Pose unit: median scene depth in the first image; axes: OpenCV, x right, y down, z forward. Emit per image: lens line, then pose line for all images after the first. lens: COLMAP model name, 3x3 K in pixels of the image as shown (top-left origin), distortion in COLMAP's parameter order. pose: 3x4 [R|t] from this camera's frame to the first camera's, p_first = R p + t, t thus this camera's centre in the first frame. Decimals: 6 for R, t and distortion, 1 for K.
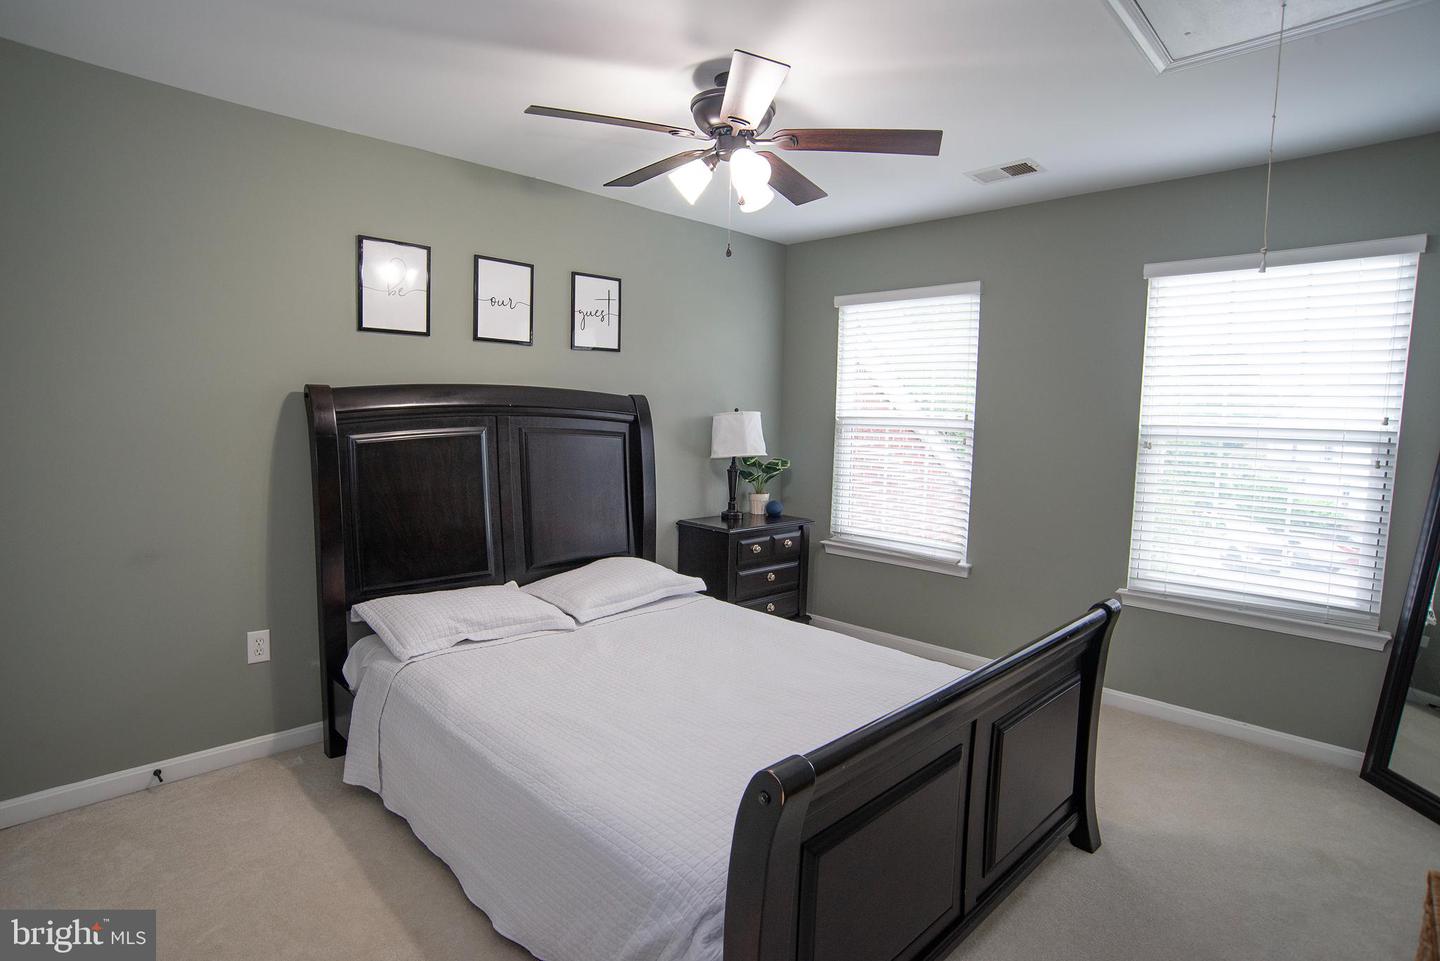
lens RADIAL K [[738.4, 0, 700.0], [0, 738.4, 483.0], [0, 0, 1]] dist [-0.104929, 0.051045]
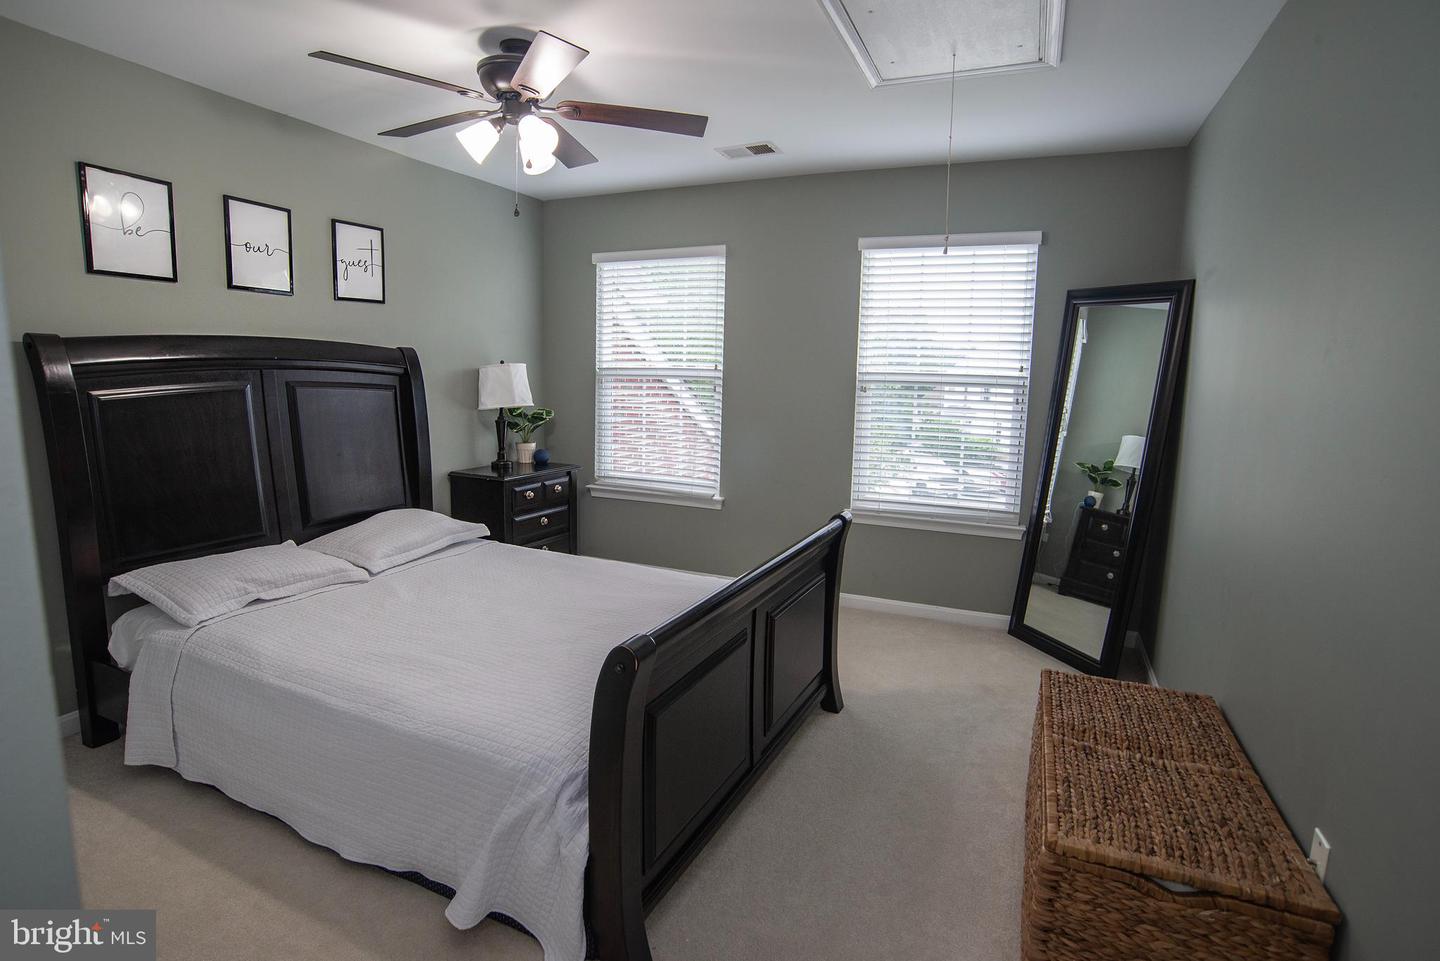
lens RADIAL K [[738.4, 0, 700.0], [0, 738.4, 483.0], [0, 0, 1]] dist [-0.104929, 0.051045]
pose [[0.936745, -0.054826, 0.345692, -0.080651], [0.033209, 0.997122, 0.068153, 0.013182], [-0.348434, -0.052362, 0.935870, -0.086863]]
